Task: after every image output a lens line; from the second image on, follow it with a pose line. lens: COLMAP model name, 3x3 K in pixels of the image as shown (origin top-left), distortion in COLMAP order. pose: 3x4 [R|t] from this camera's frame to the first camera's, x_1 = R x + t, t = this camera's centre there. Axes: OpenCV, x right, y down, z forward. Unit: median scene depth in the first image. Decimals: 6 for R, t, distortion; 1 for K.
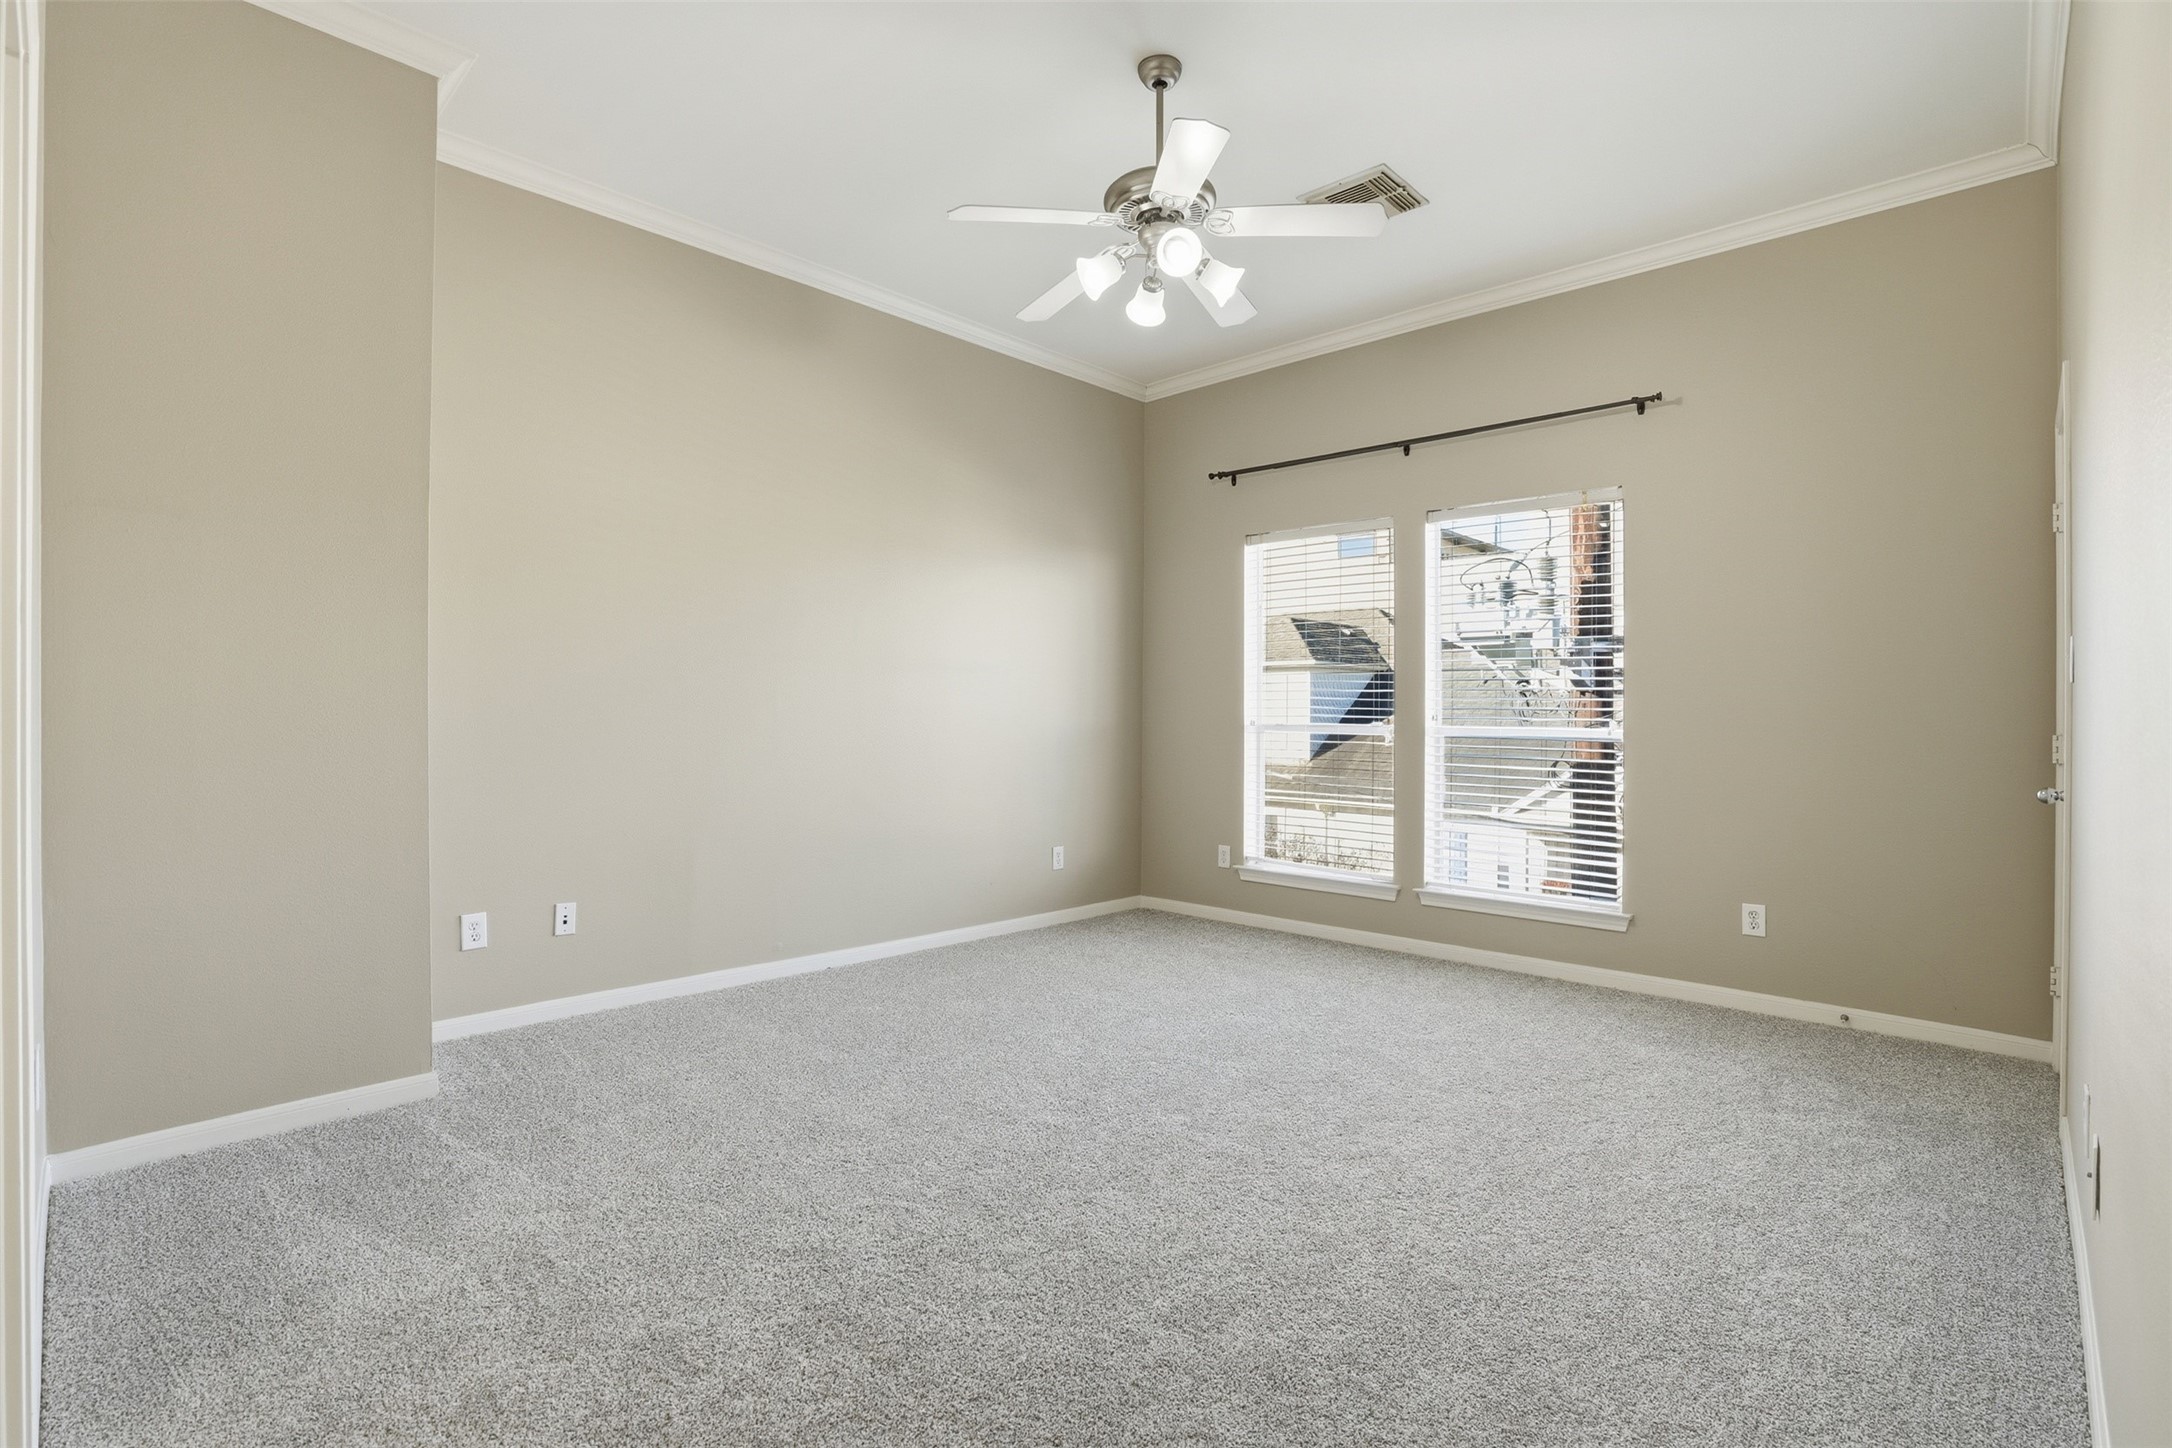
lens RADIAL K [[1008.3, 0, 1074.6], [0, 1008.3, 708.6], [0, 0, 1]] dist [-0.060742, 0.028772]
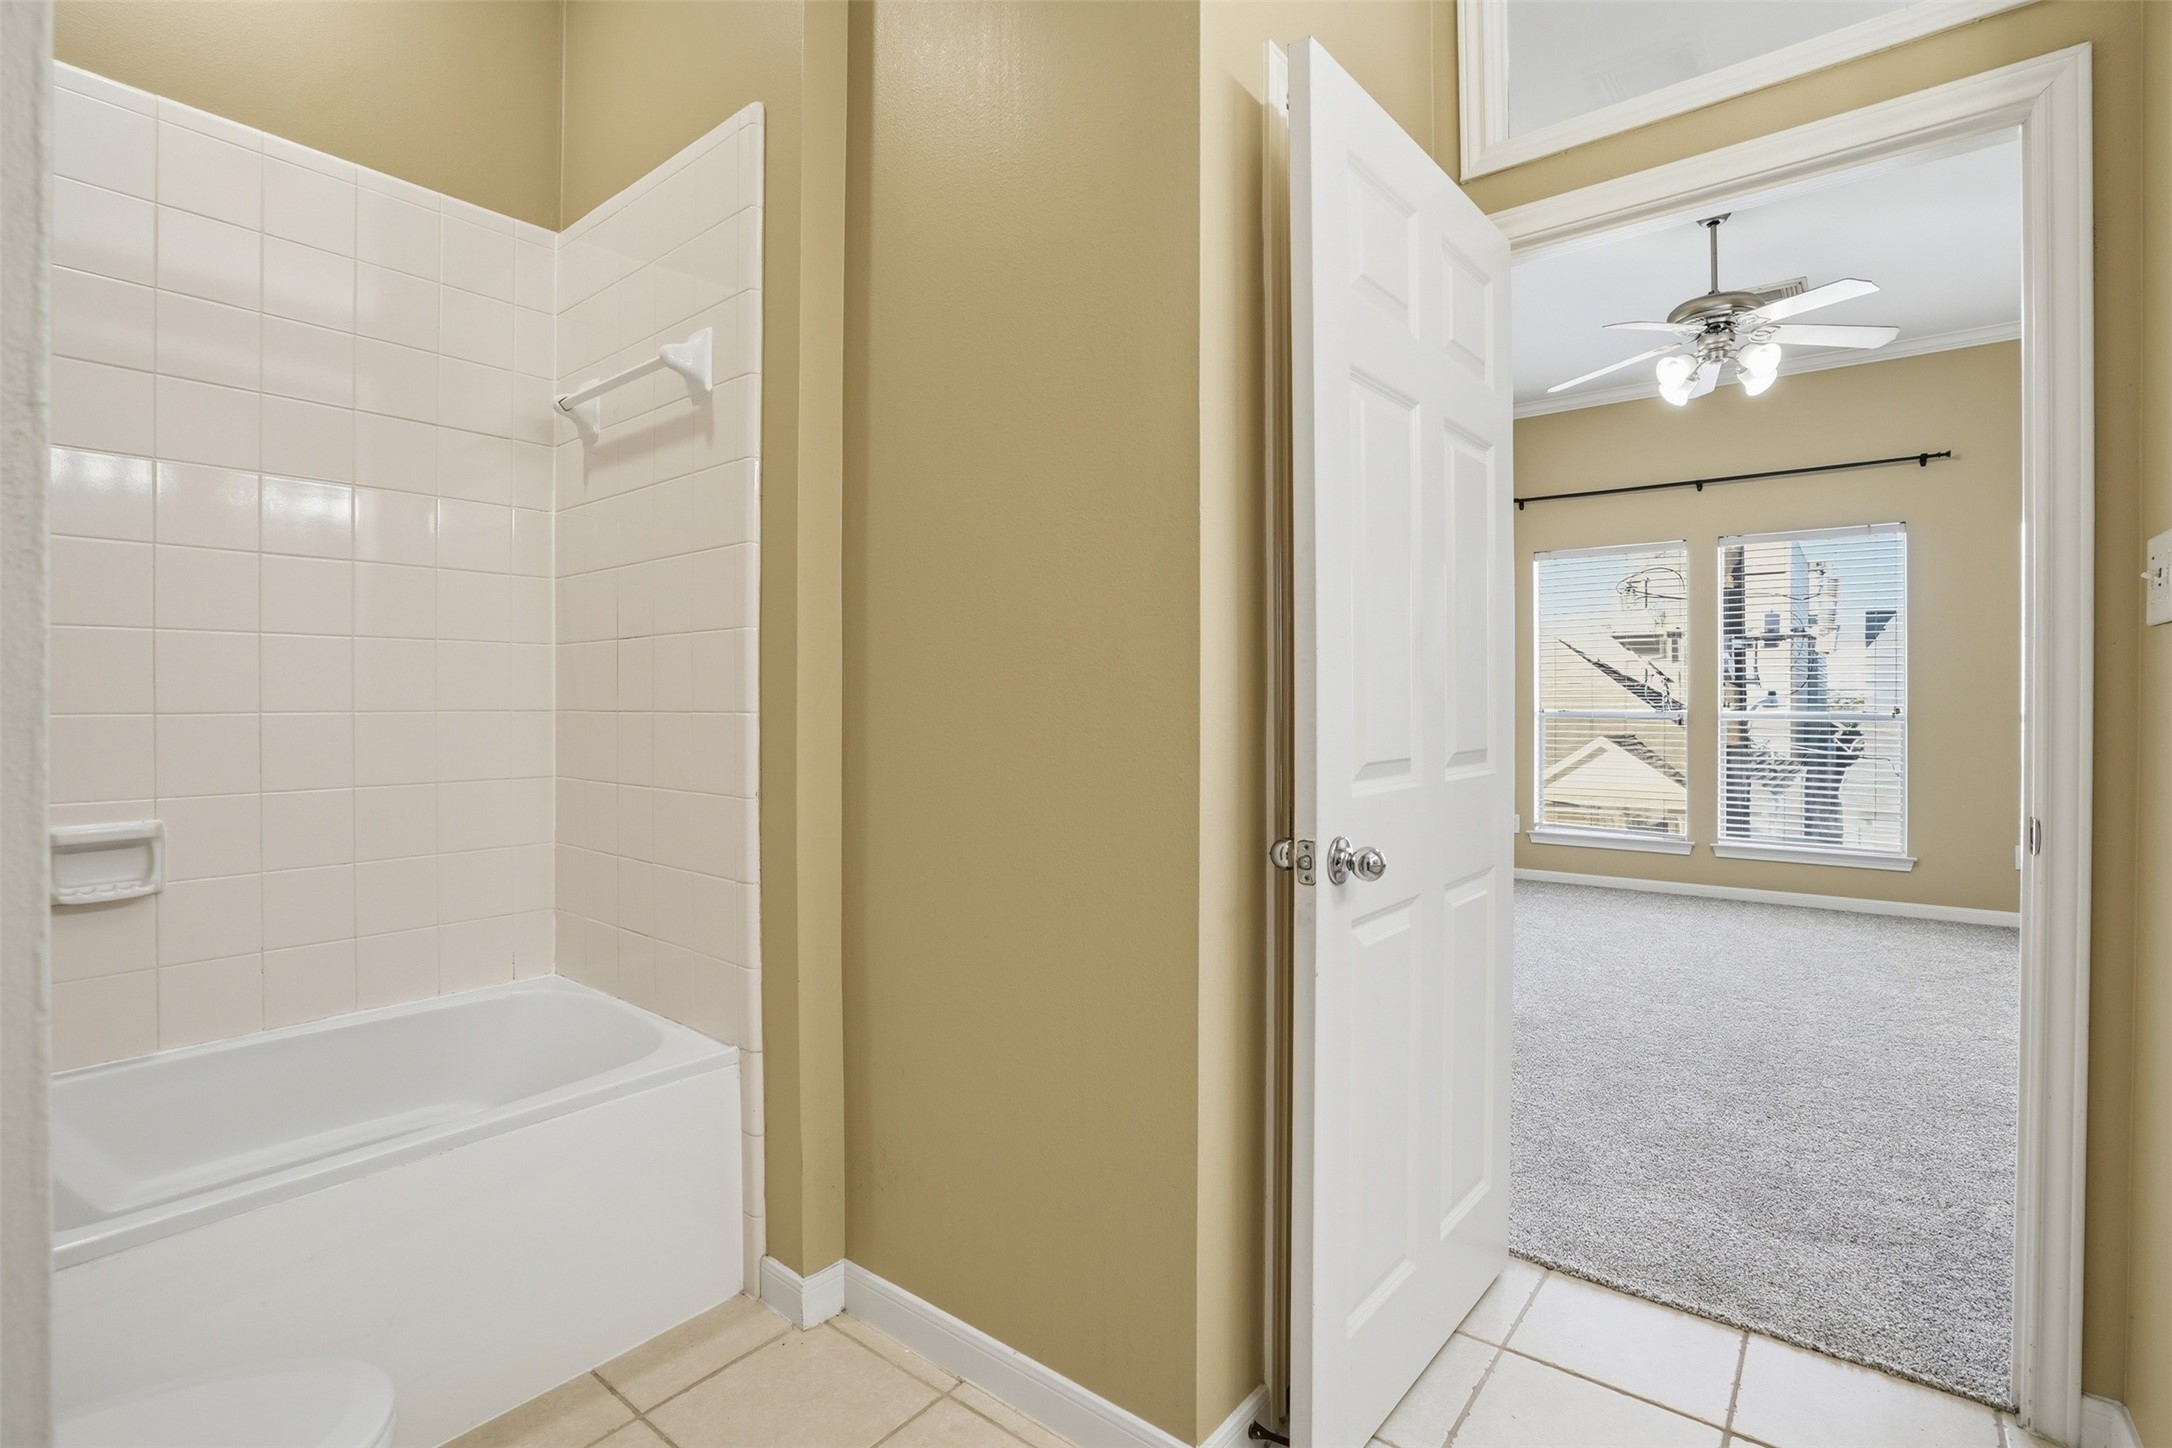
lens RADIAL K [[1008.3, 0, 1074.6], [0, 1008.3, 708.6], [0, 0, 1]] dist [-0.060742, 0.028772]
pose [[0.994718, -0.015021, 0.101544, -0.555556], [0.014380, 0.999872, 0.007042, -0.007976], [-0.101637, -0.005545, 0.994806, -0.125101]]
